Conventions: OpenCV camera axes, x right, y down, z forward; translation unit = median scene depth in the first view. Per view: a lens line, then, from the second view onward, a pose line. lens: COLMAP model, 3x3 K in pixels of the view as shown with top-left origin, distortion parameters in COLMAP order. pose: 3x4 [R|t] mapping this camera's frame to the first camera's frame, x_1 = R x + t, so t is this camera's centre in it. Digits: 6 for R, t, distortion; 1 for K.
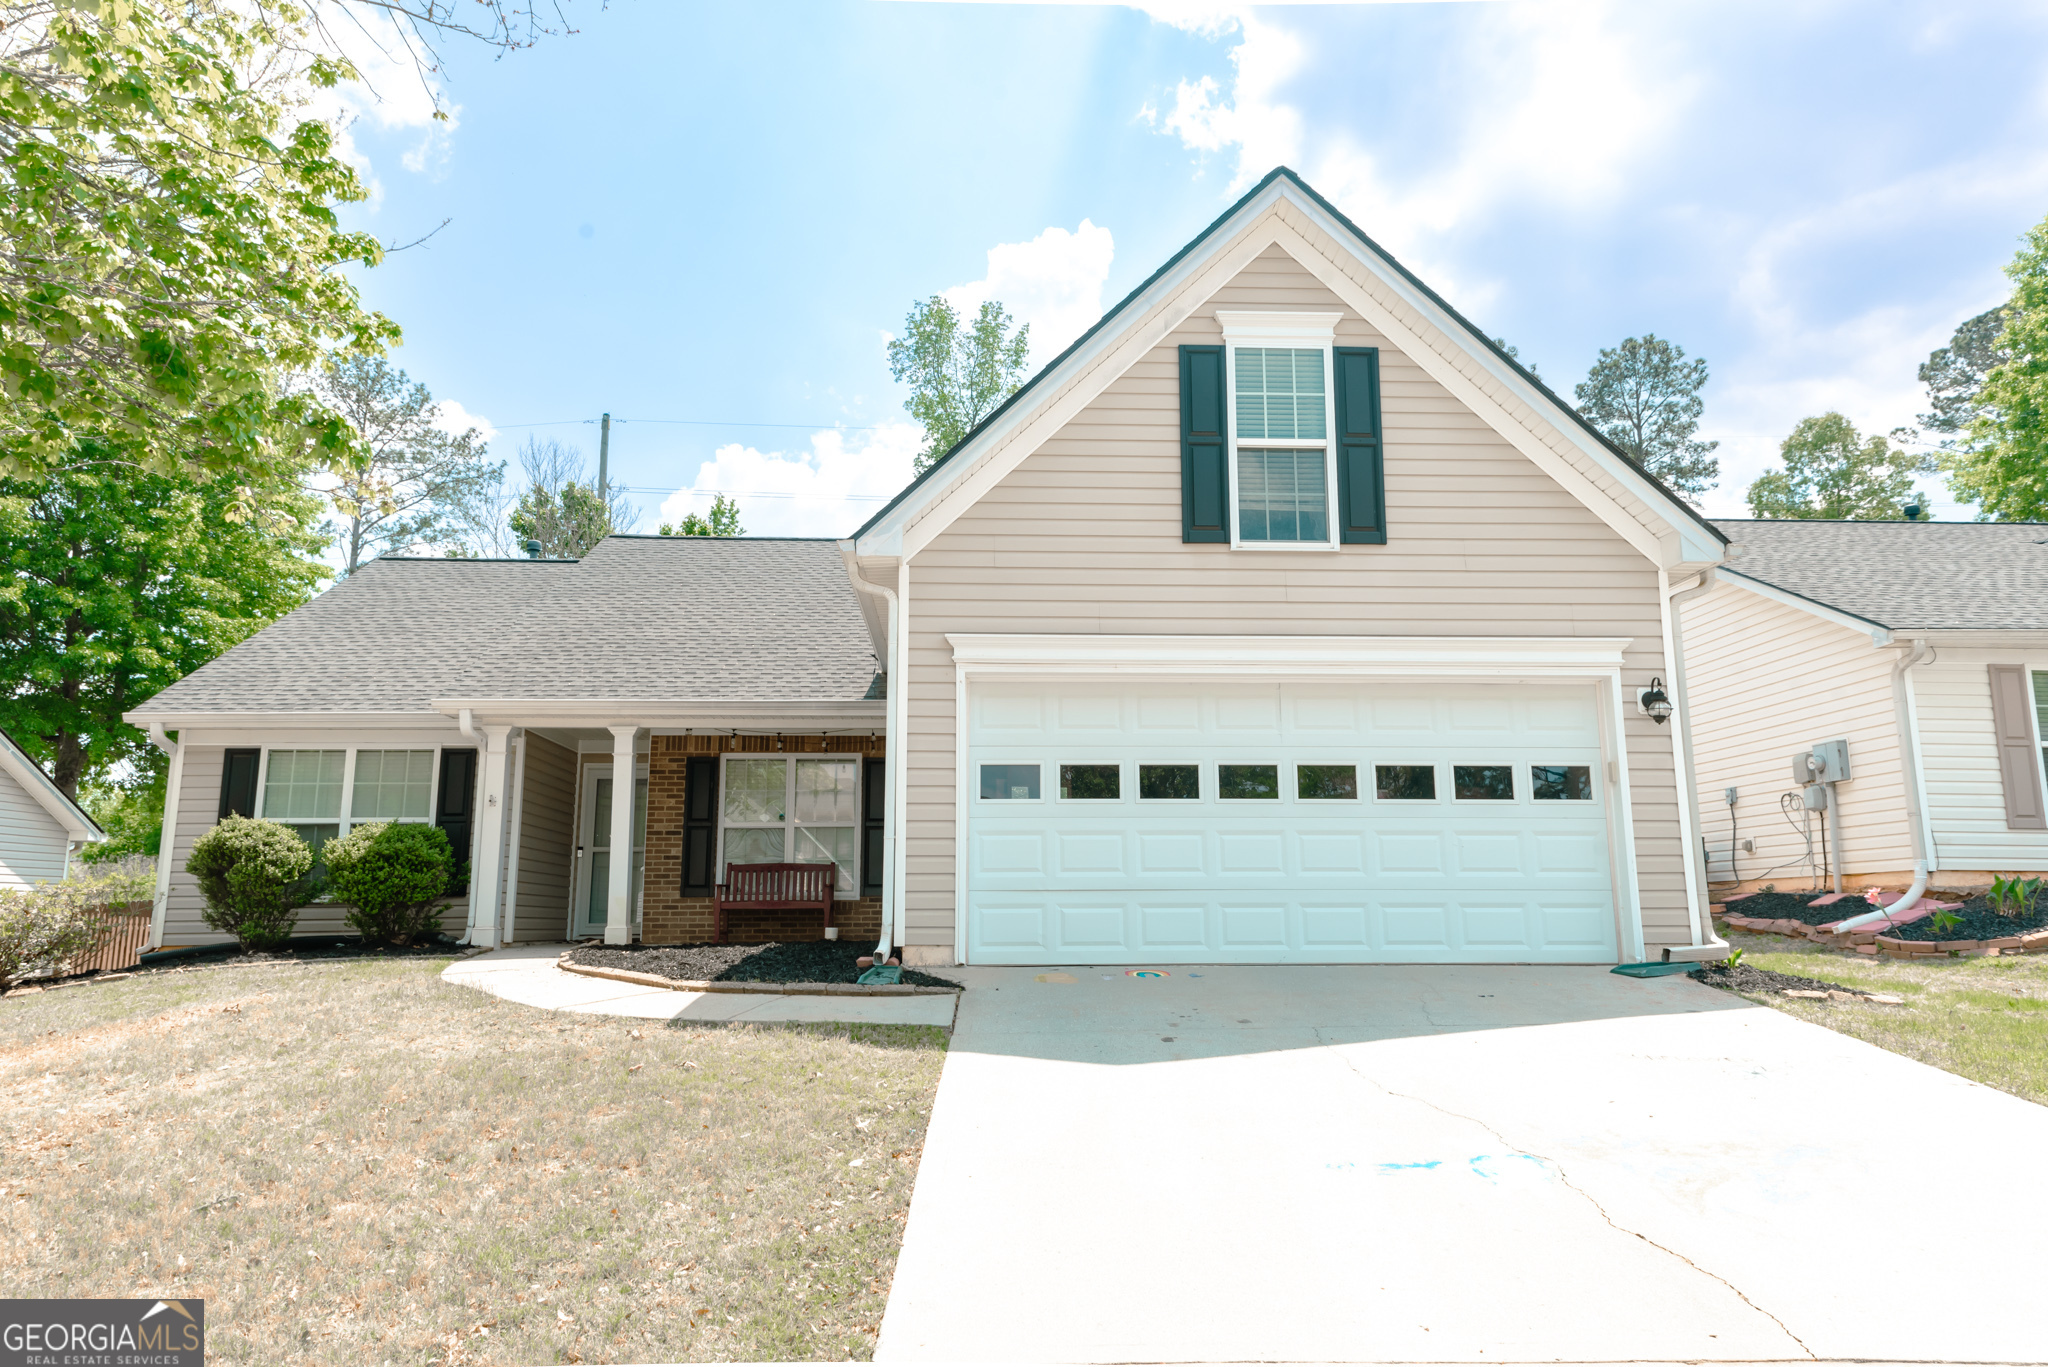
lens RADIAL K [[1339.7, 0, 1031.4], [0, 1339.7, 684.6], [0, 0, 1]] dist [0.044001, -0.000616]
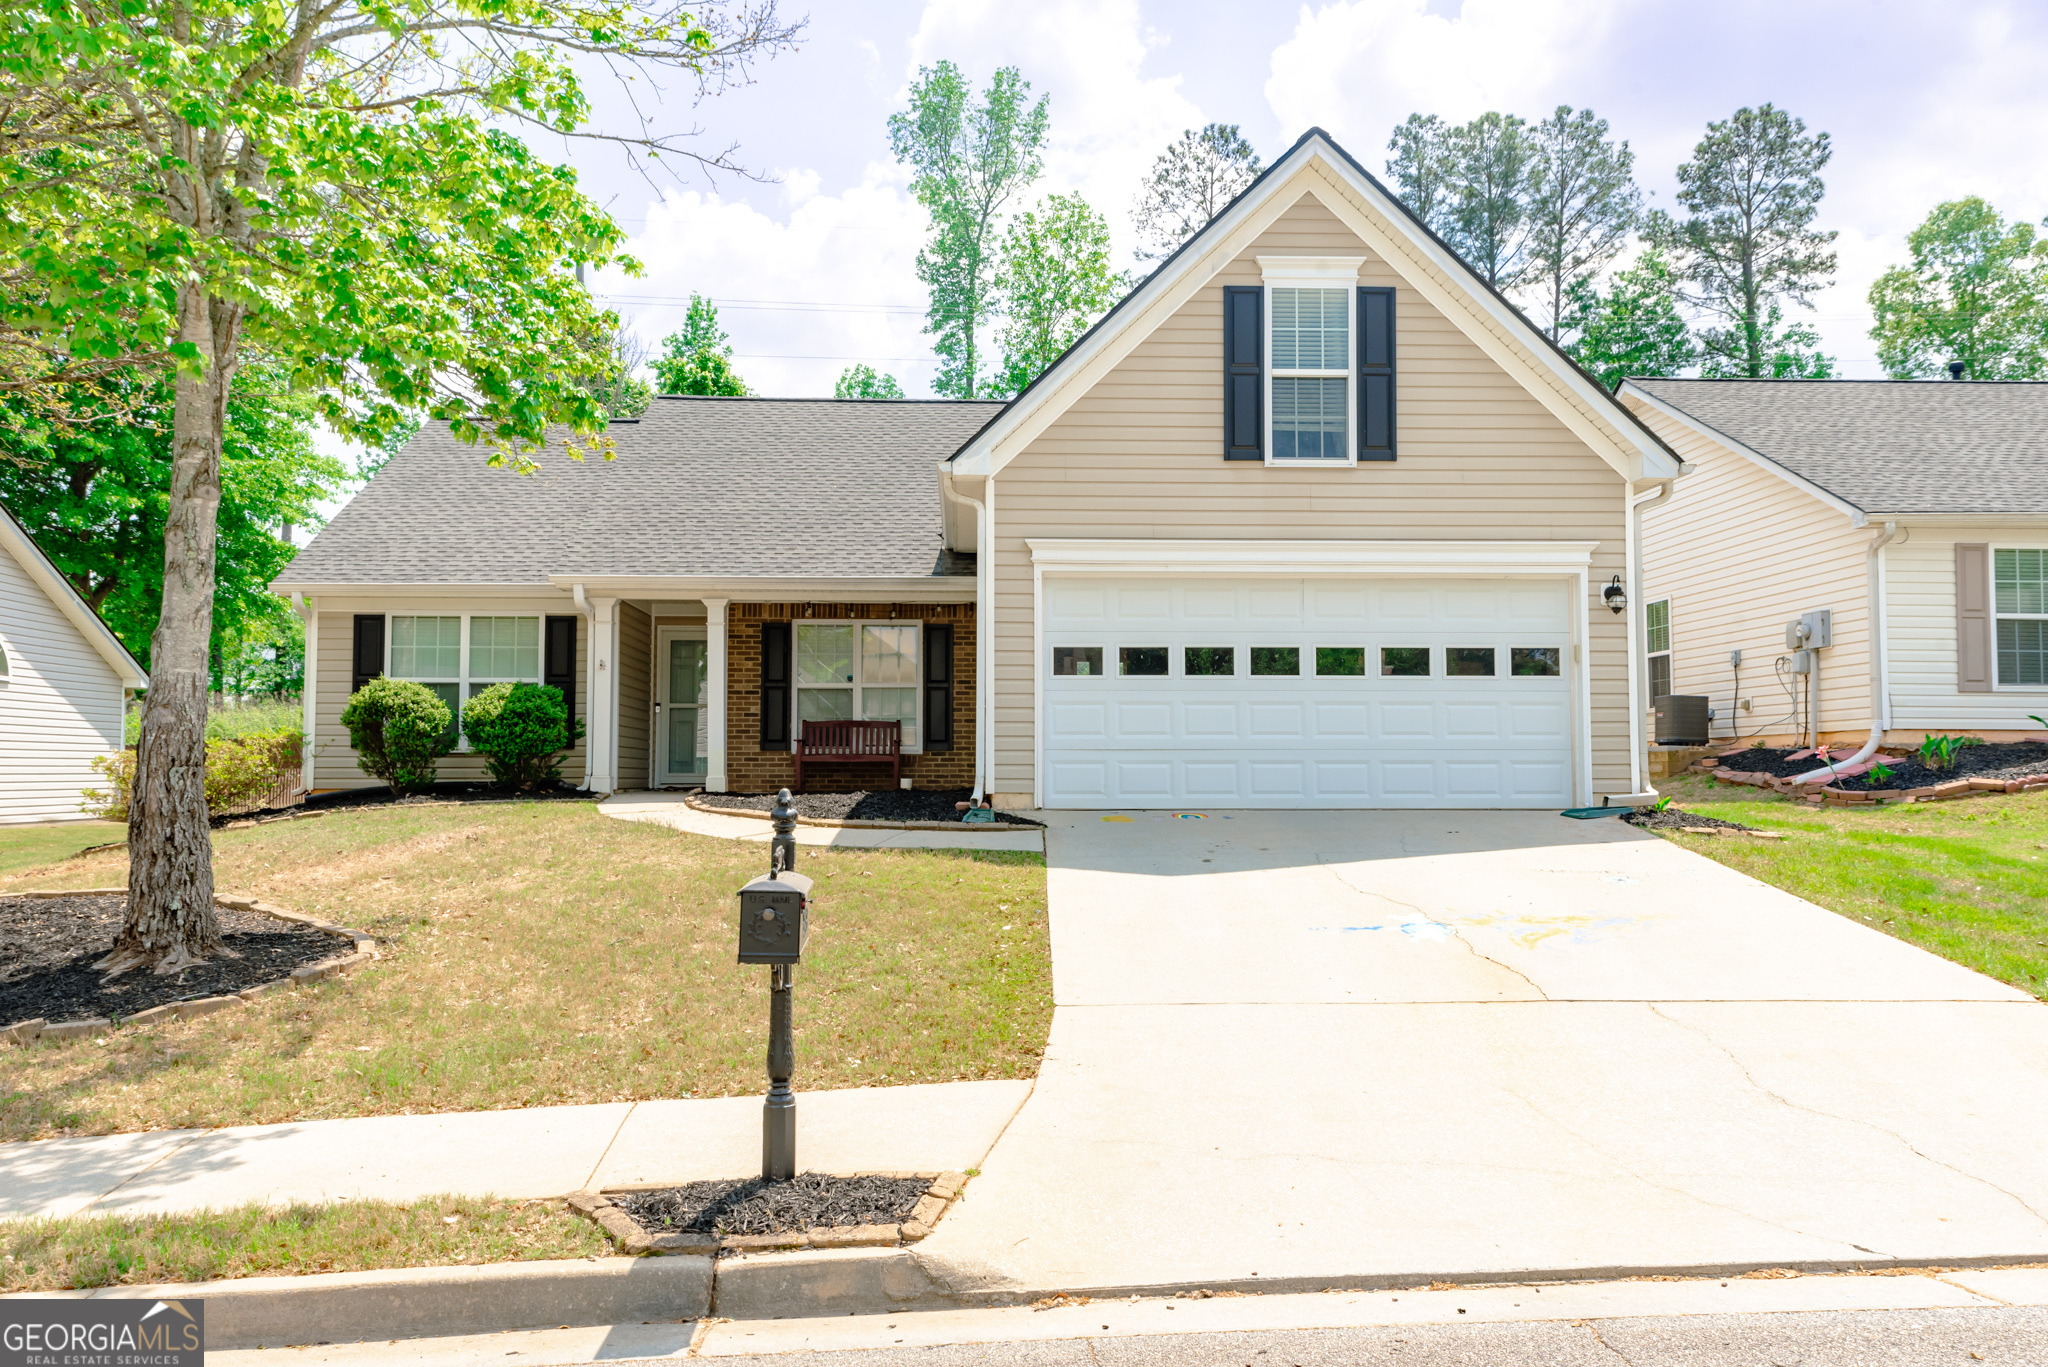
lens RADIAL K [[1586.6, 0, 1024.0], [0, 1586.6, 683.5], [0, 0, 1]] dist [0.034482, -0.005445]
pose [[0.999958, 0.003392, -0.008551, -0.038024], [-0.002353, 0.992929, 0.118684, -0.056199], [0.008893, -0.118659, 0.992895, -0.310357]]
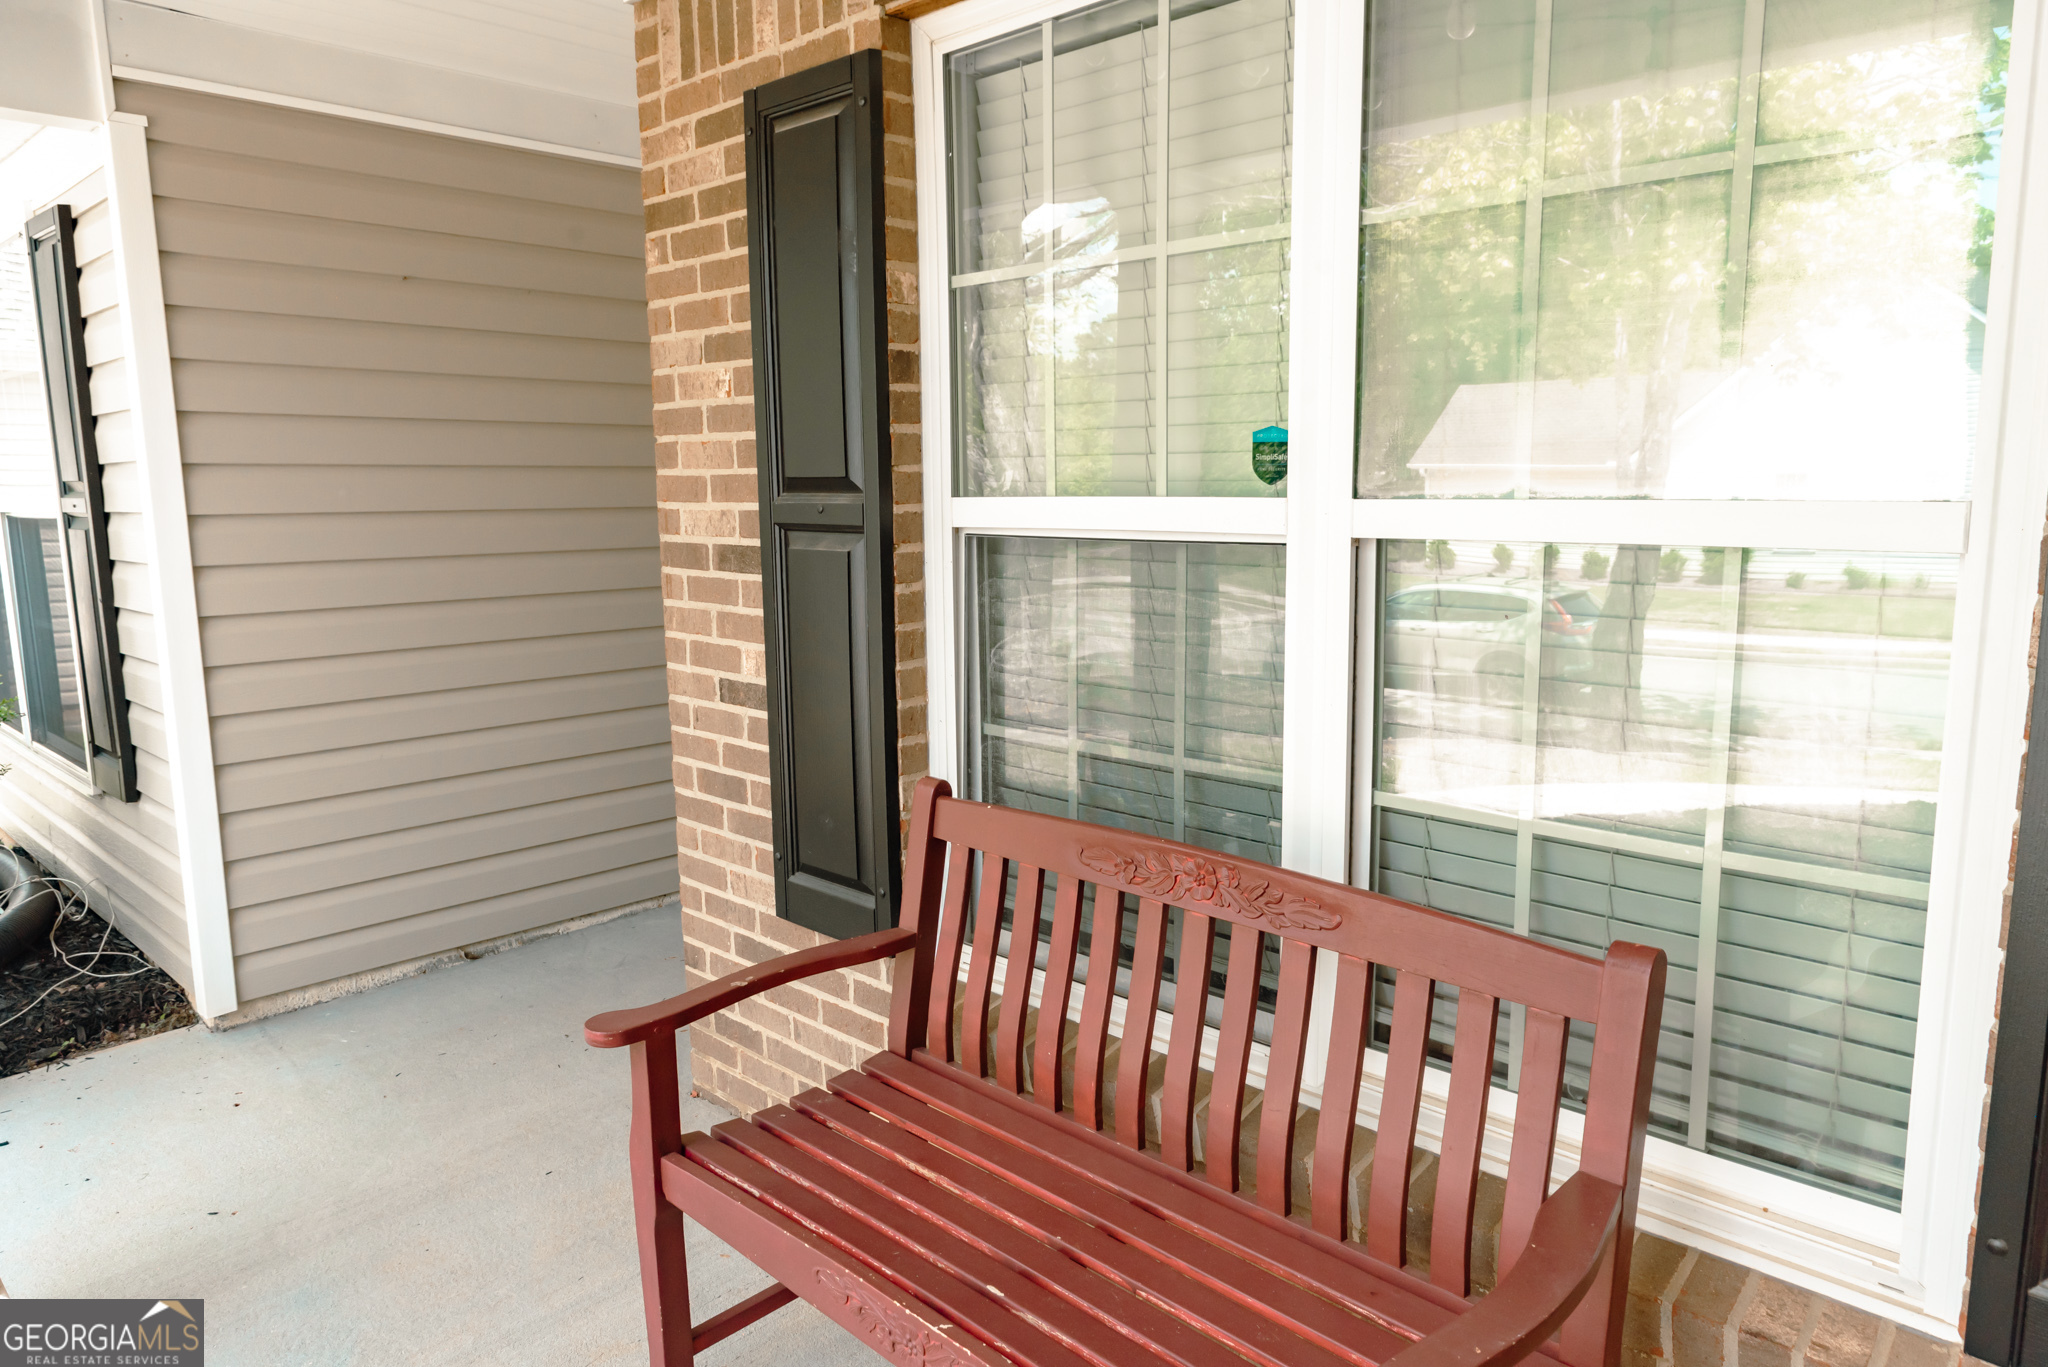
lens RADIAL K [[1381.7, 0, 1037.0], [0, 1381.7, 674.8], [0, 0, 1]] dist [-0.002790, 0.001957]
pose [[0.689819, 0.101314, -0.716858, -0.119867], [0.134017, 0.955179, 0.263957, 0.091886], [0.711470, -0.278154, 0.645323, 1.010615]]
